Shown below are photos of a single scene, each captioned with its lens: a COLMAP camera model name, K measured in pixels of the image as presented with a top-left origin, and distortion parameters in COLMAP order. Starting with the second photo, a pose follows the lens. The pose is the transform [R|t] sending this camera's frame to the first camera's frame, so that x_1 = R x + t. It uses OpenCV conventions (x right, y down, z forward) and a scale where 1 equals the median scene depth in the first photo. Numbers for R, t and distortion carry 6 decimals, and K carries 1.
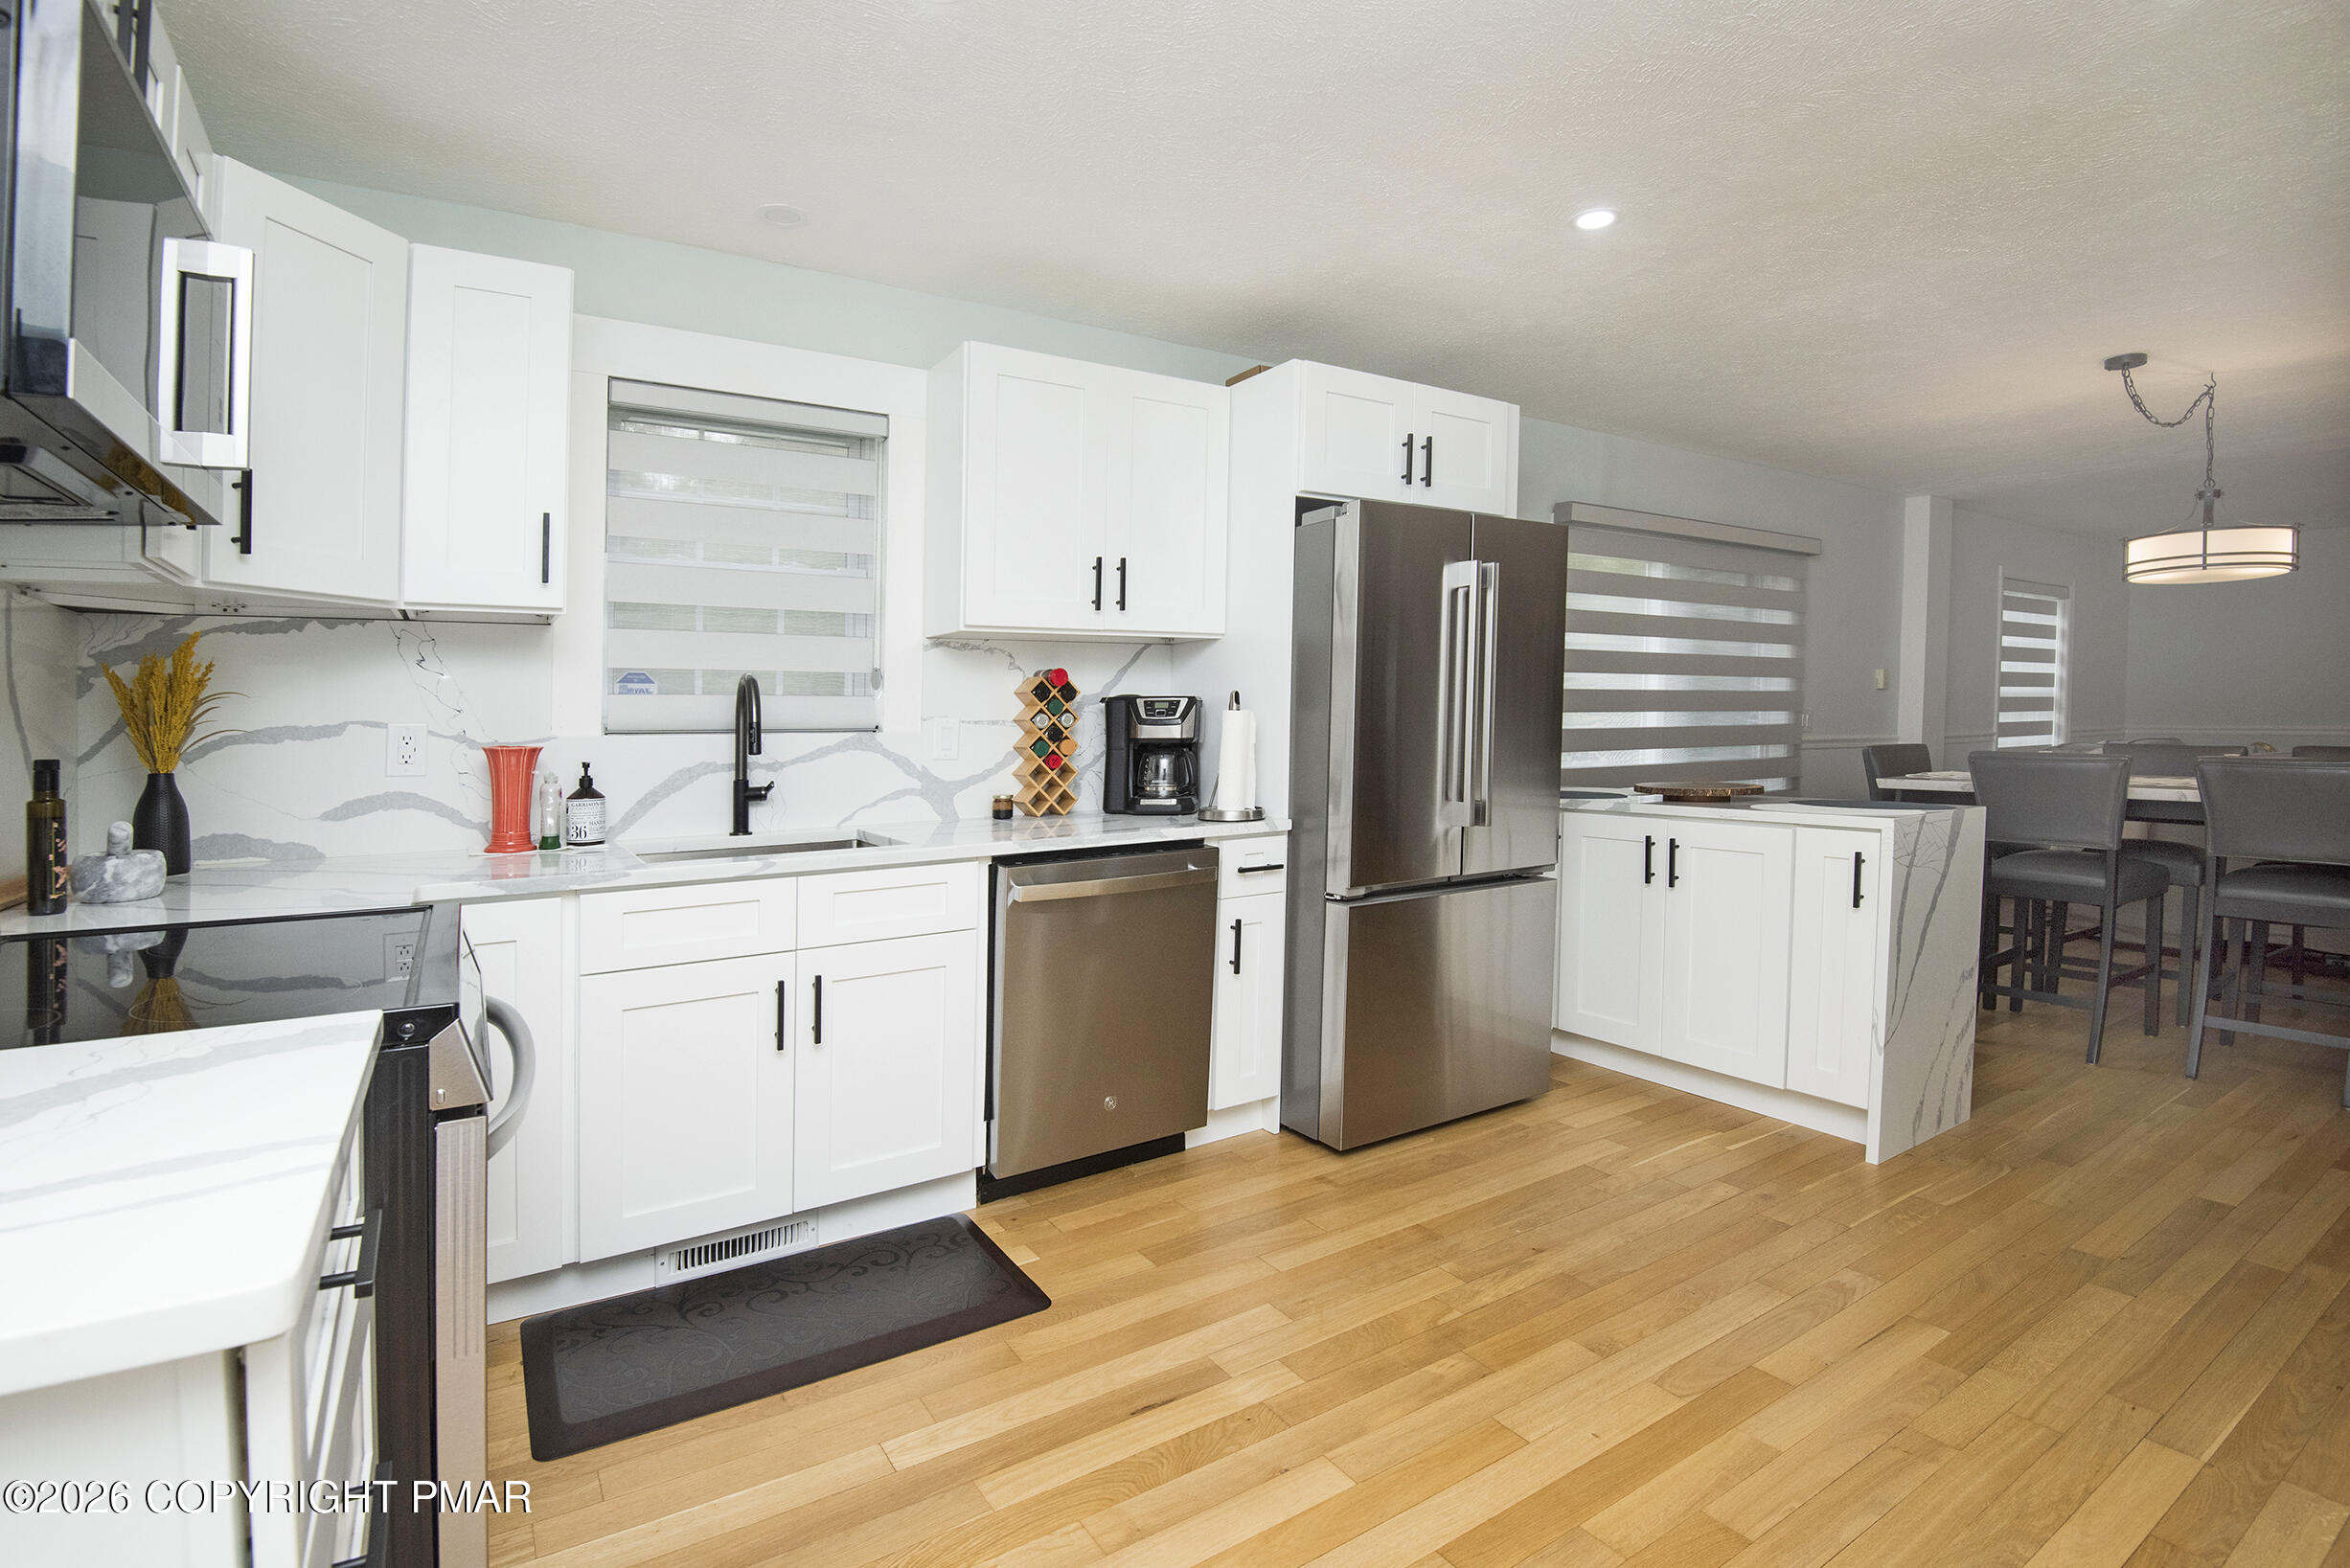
lens RADIAL K [[1092.8, 0, 1154.6], [0, 1092.8, 778.3], [0, 0, 1]] dist [-0.000684, -0.030999]
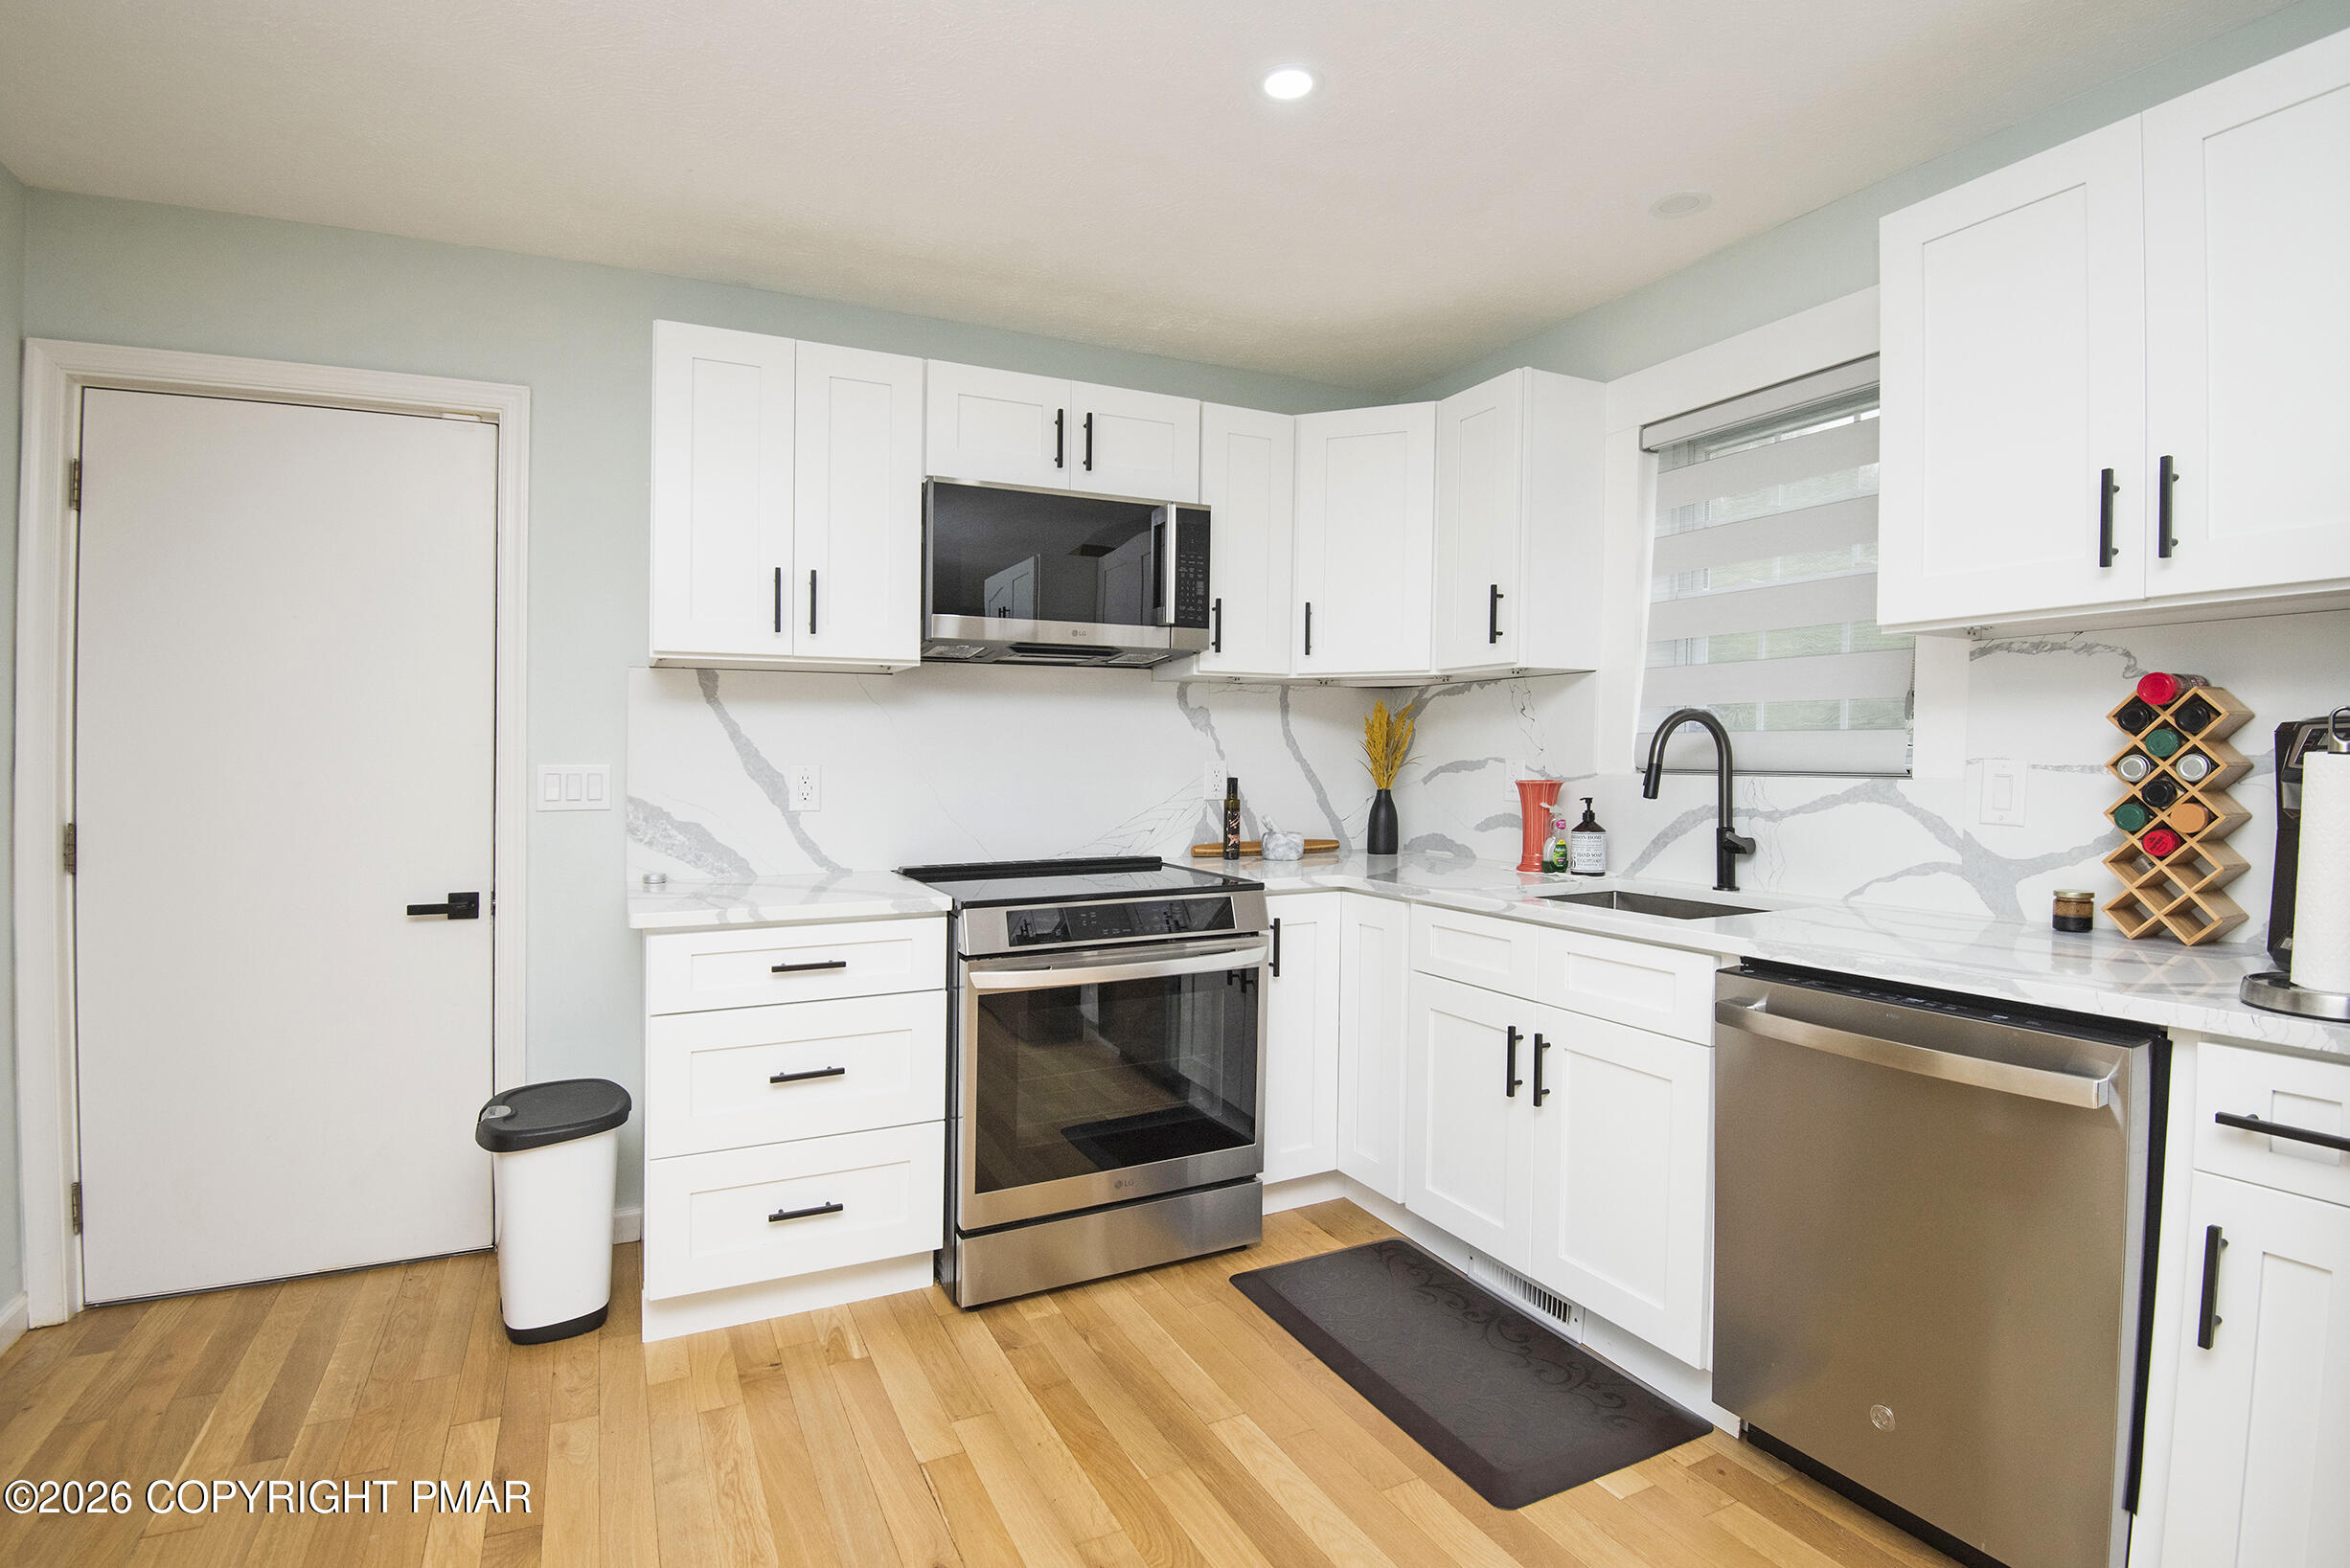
lens RADIAL K [[1163.2, 0, 1172.8], [0, 1163.2, 739.3], [0, 0, 1]] dist [-0.000136, -0.000499]
pose [[-0.094732, -0.004834, -0.995491, 0.544633], [-0.052060, 0.998644, 0.000105, -0.042415], [0.994141, 0.051835, -0.094855, 0.577431]]
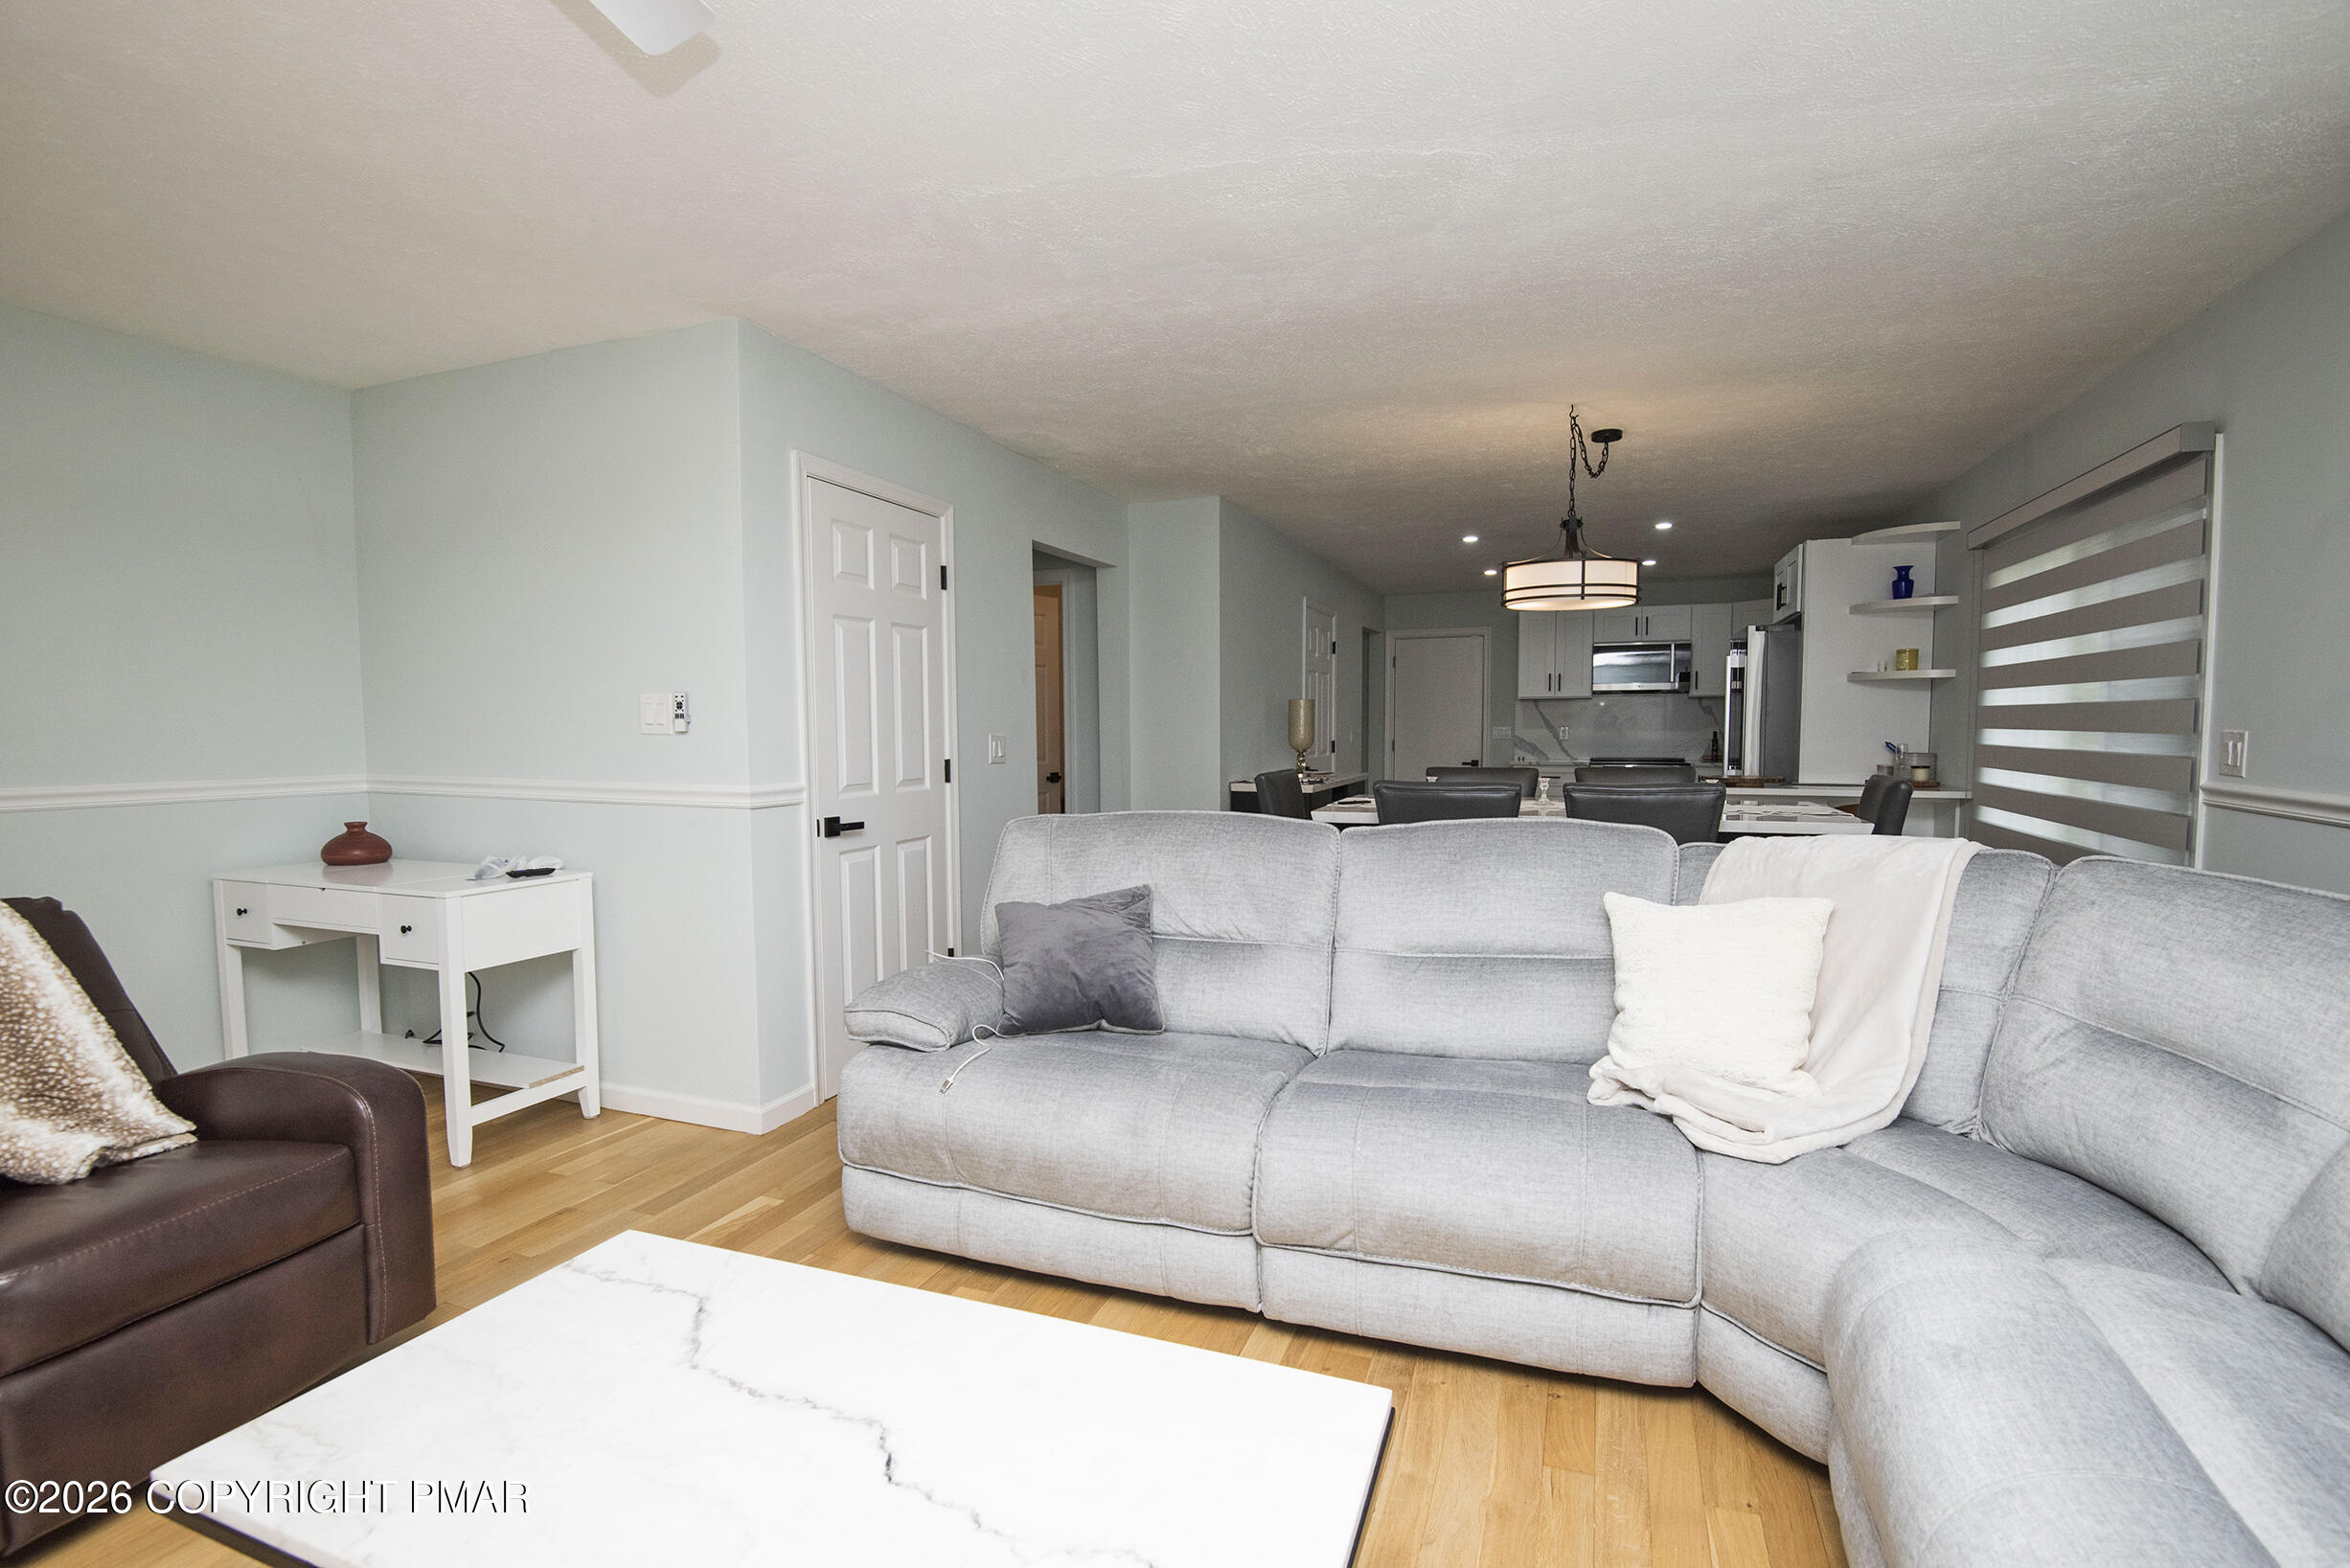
lens RADIAL K [[1099.7, 0, 1166.1], [0, 1099.7, 790.5], [0, 0, 1]] dist [-0.001109, -0.000231]
pose [[-0.801051, 0.052250, -0.596312, 2.298011], [-0.017263, 0.993752, 0.110264, -0.146929], [0.598348, 0.098621, -0.795144, 1.942950]]
